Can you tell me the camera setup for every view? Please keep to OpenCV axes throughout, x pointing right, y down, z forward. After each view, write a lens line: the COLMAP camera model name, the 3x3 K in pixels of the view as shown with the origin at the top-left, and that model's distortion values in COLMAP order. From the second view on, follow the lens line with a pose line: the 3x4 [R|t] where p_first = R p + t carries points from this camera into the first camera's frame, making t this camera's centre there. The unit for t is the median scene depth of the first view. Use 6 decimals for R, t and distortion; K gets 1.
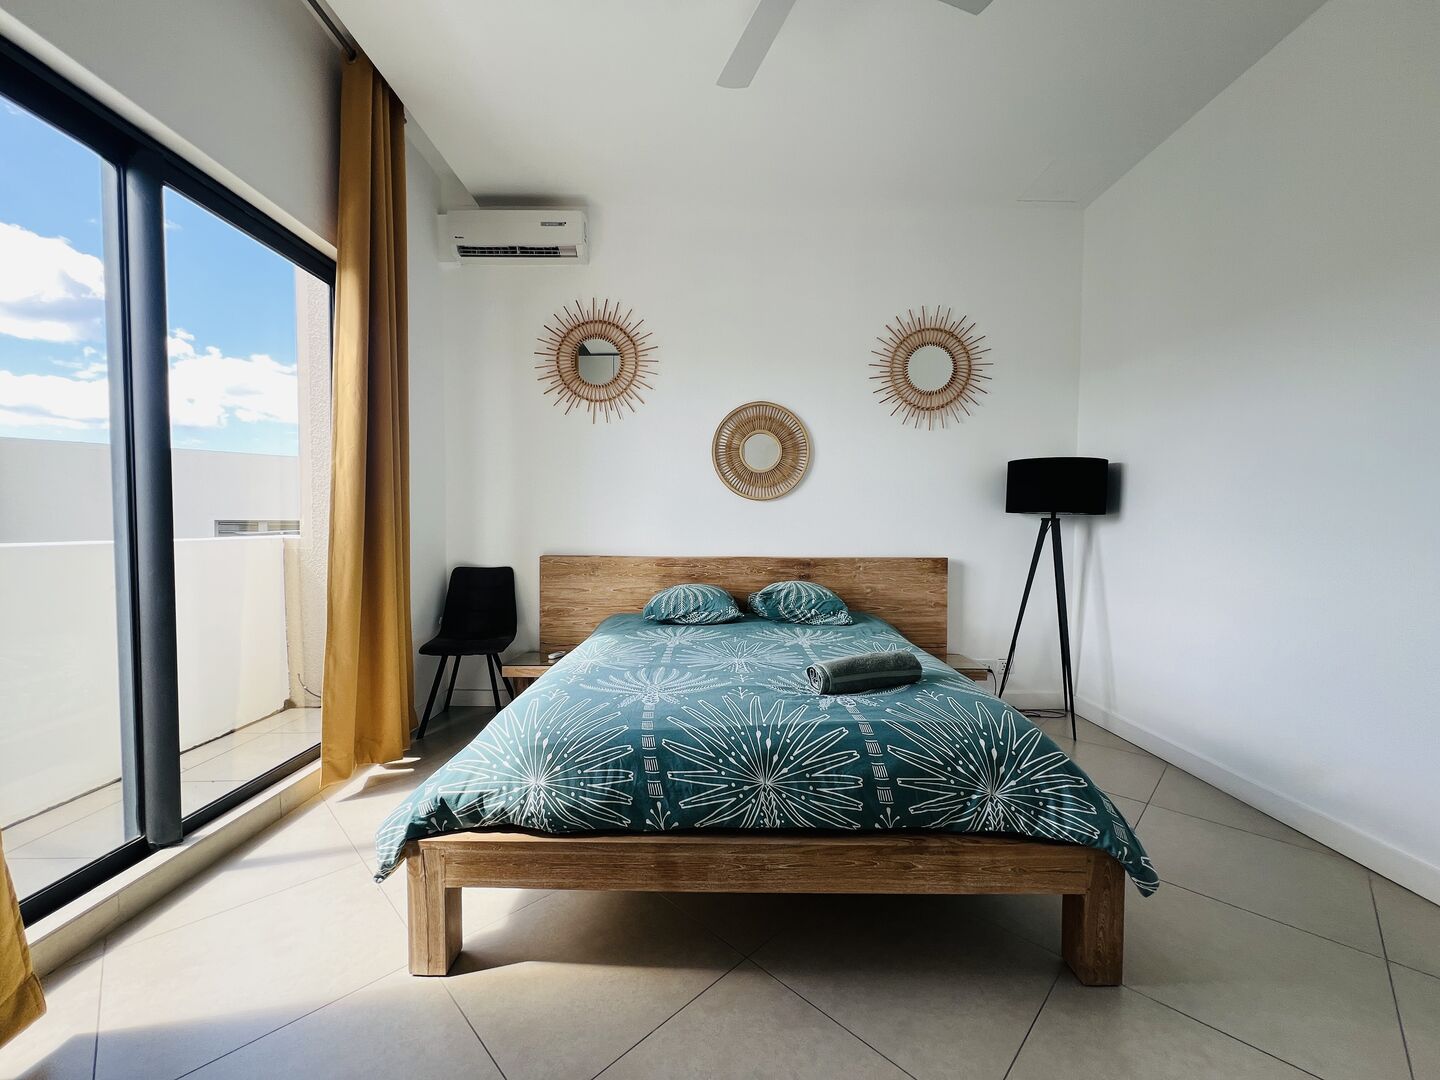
lens RADIAL K [[581.9, 0, 721.5], [0, 581.9, 542.2], [0, 0, 1]] dist [0.001322, -0.000271]
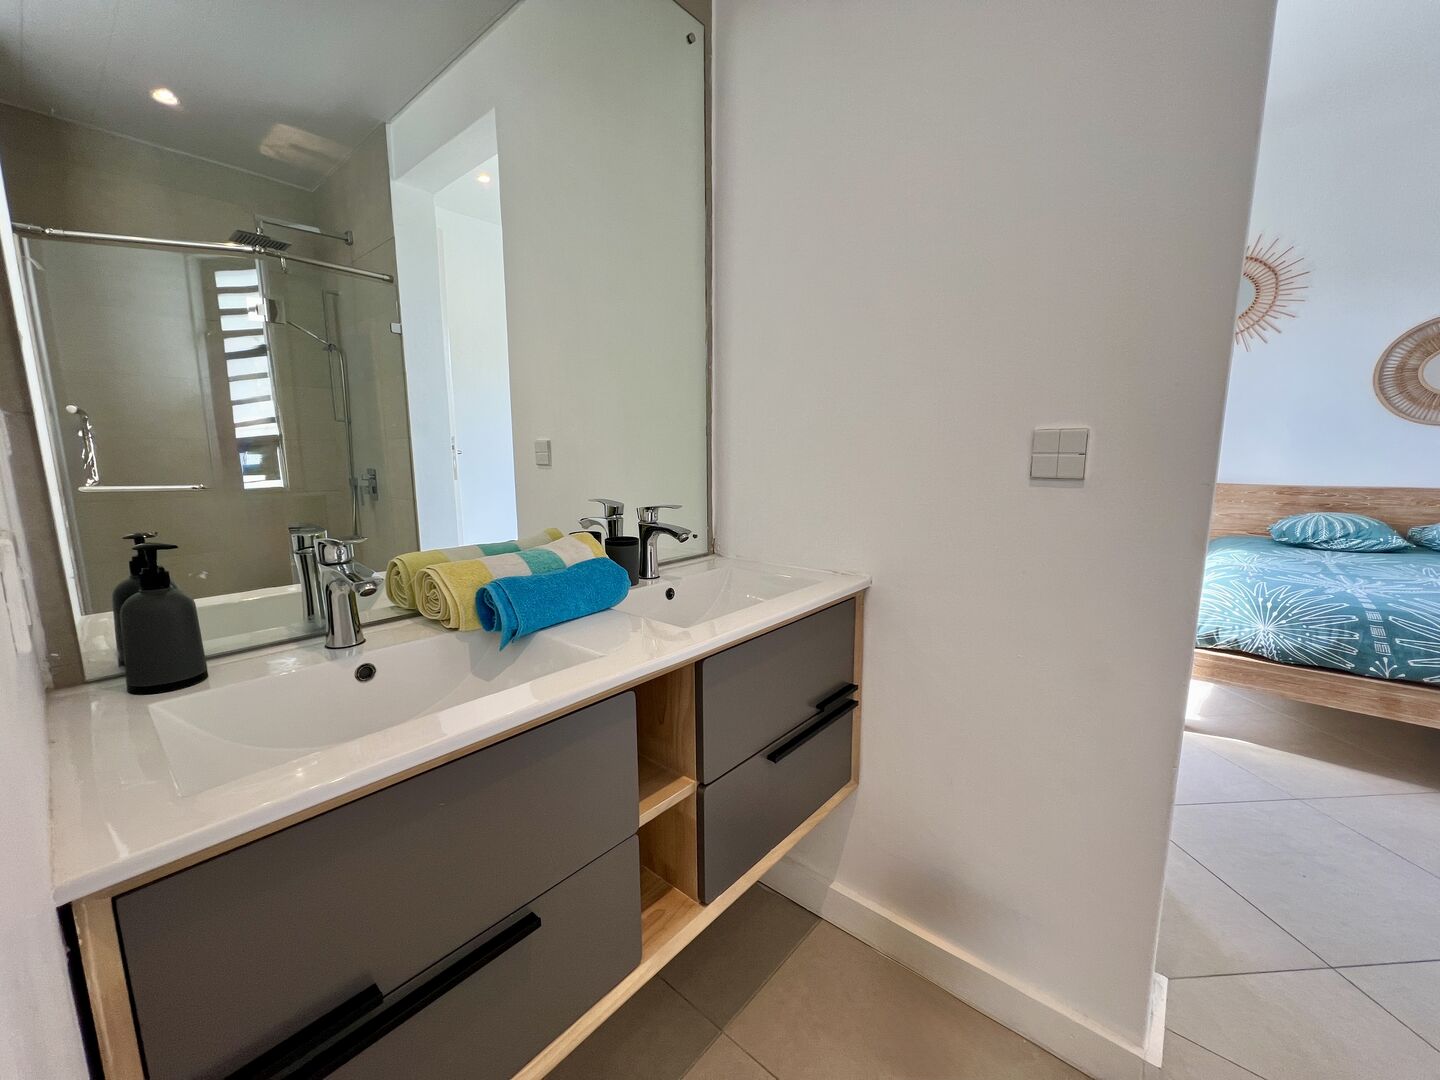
lens RADIAL K [[581.9, 0, 713.1], [0, 581.9, 544.0], [0, 0, 1]] dist [0.001322, -0.000271]
pose [[0.750139, 0.092649, -0.654757, -0.206539], [-0.010645, 0.991700, 0.128131, 0.007898], [0.661194, -0.089146, 0.744900, -0.521017]]
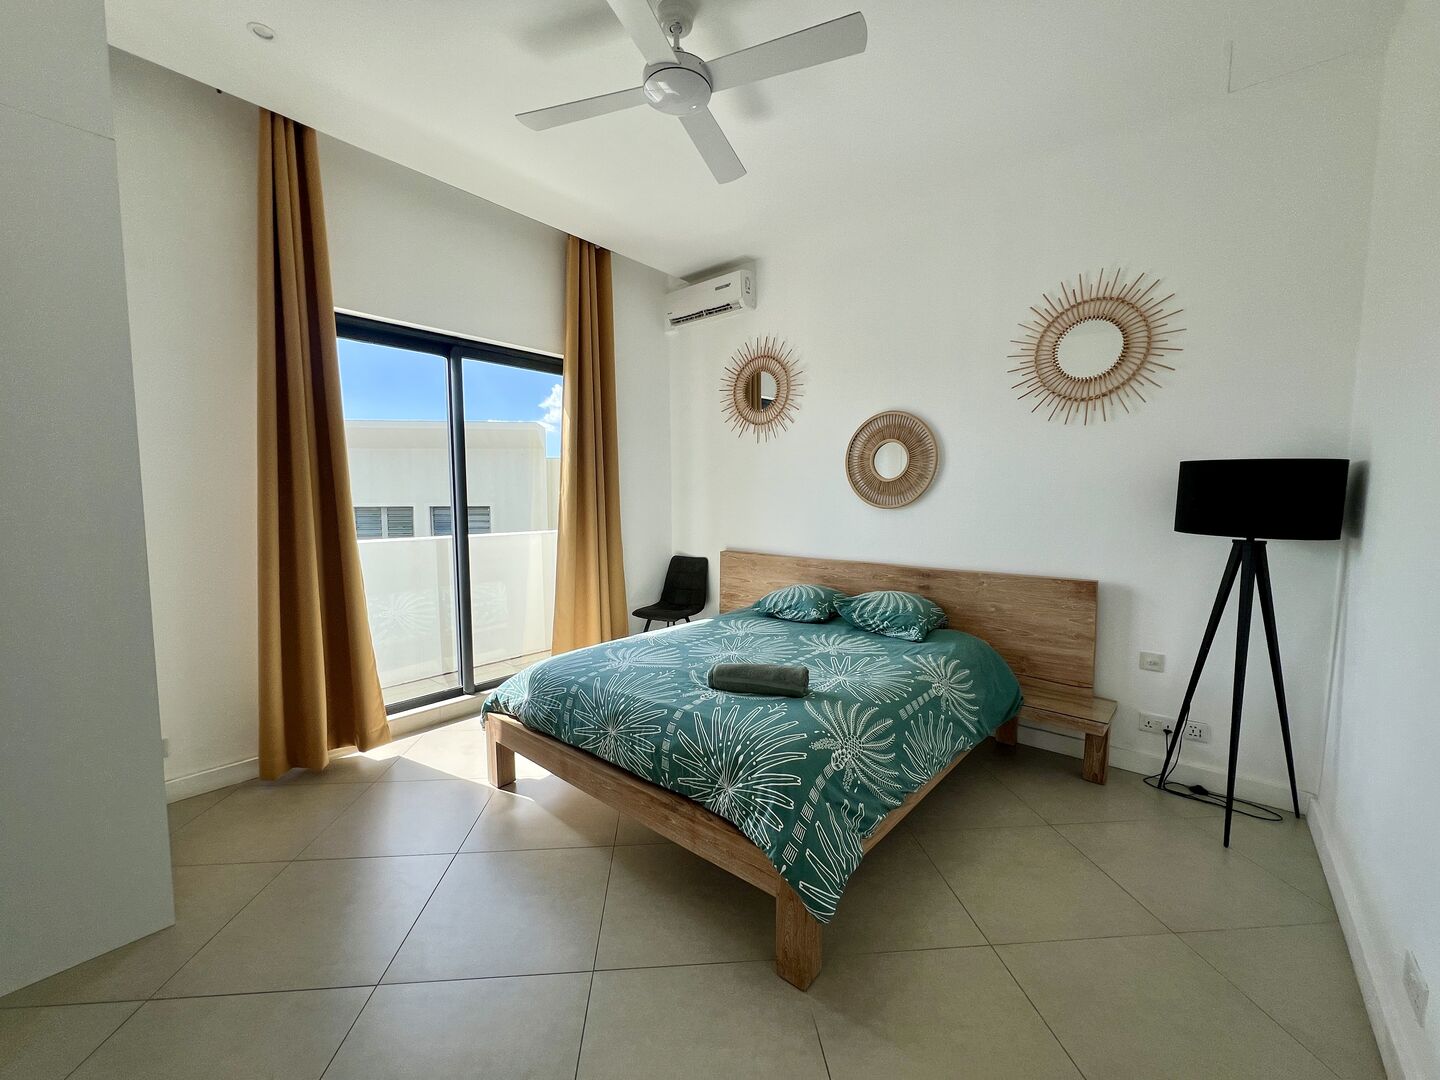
lens RADIAL K [[581.9, 0, 714.2], [0, 581.9, 542.1], [0, 0, 1]] dist [0.001322, -0.000271]
pose [[0.754801, 0.047455, -0.654235, 0.594160], [-0.016531, 0.998439, 0.053350, -0.073654], [0.655745, -0.029454, 0.754408, 0.034230]]
